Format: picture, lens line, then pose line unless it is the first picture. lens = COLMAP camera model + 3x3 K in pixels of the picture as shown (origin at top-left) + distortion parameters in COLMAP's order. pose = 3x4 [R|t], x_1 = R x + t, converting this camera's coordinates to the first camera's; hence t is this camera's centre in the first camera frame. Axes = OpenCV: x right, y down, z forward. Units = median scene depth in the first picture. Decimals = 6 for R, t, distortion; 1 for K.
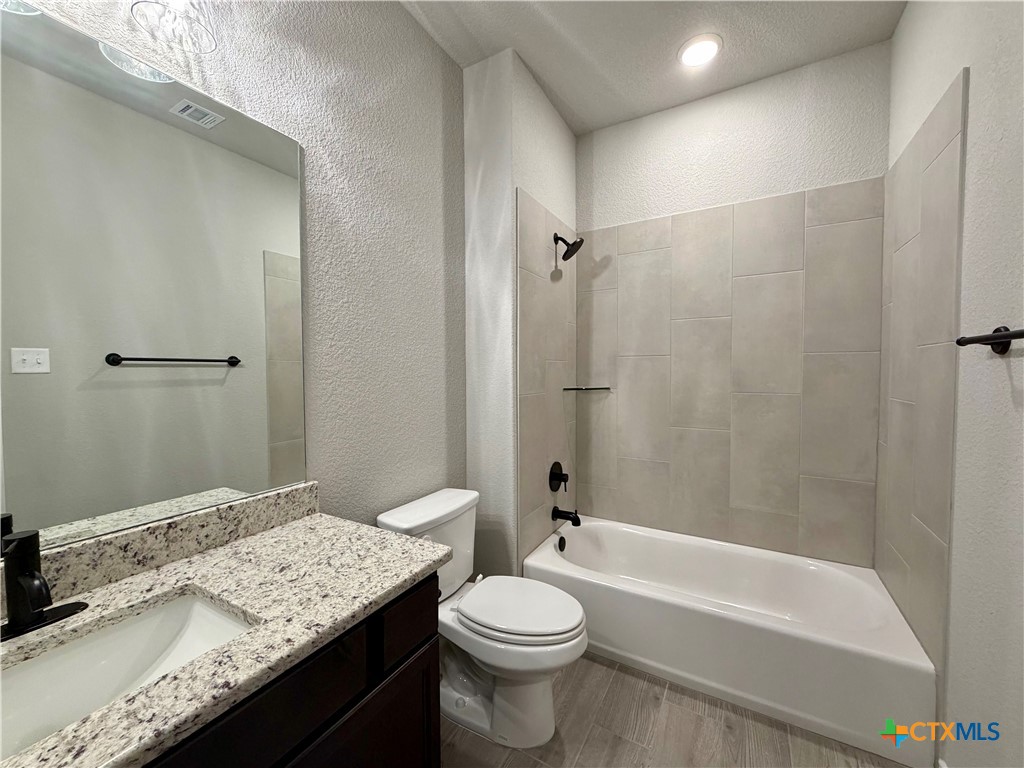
lens RADIAL K [[407.8, 0, 516.5], [0, 407.8, 382.5], [0, 0, 1]] dist [0.000556, -0.000007]
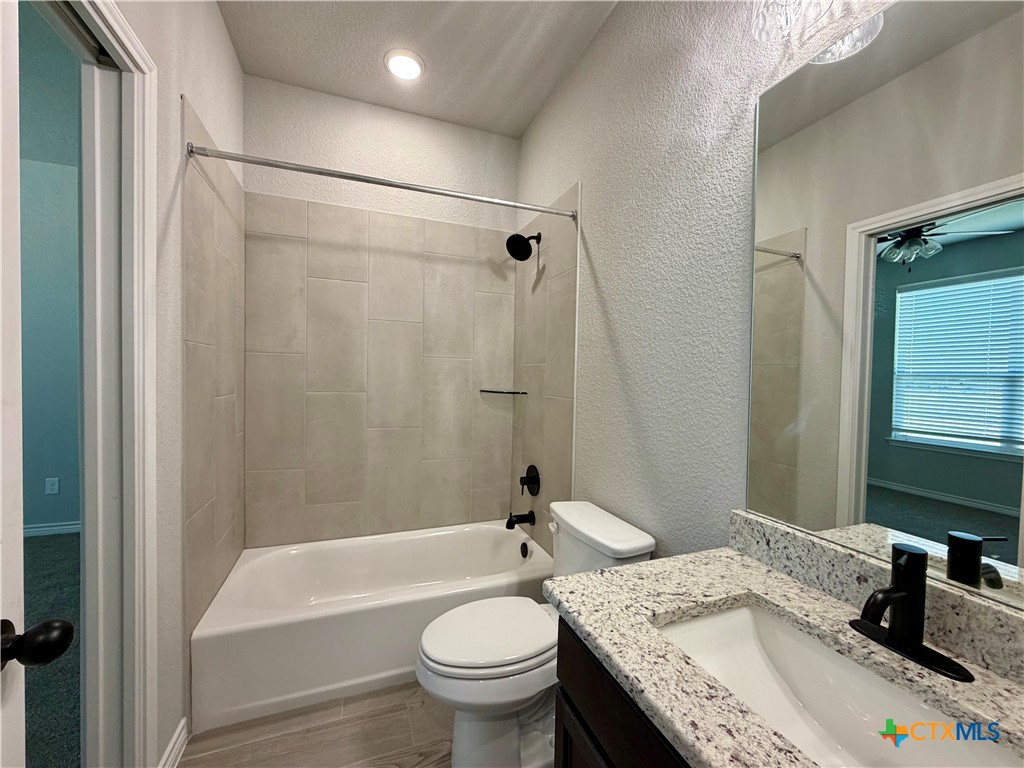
lens RADIAL K [[407.8, 0, 511.9], [0, 407.8, 384.4], [0, 0, 1]] dist [0.000556, -0.000007]
pose [[0.626084, -0.011270, 0.779674, -0.213942], [0.010137, 0.999929, 0.006313, -0.002974], [-0.779690, 0.003951, 0.626154, 0.144491]]
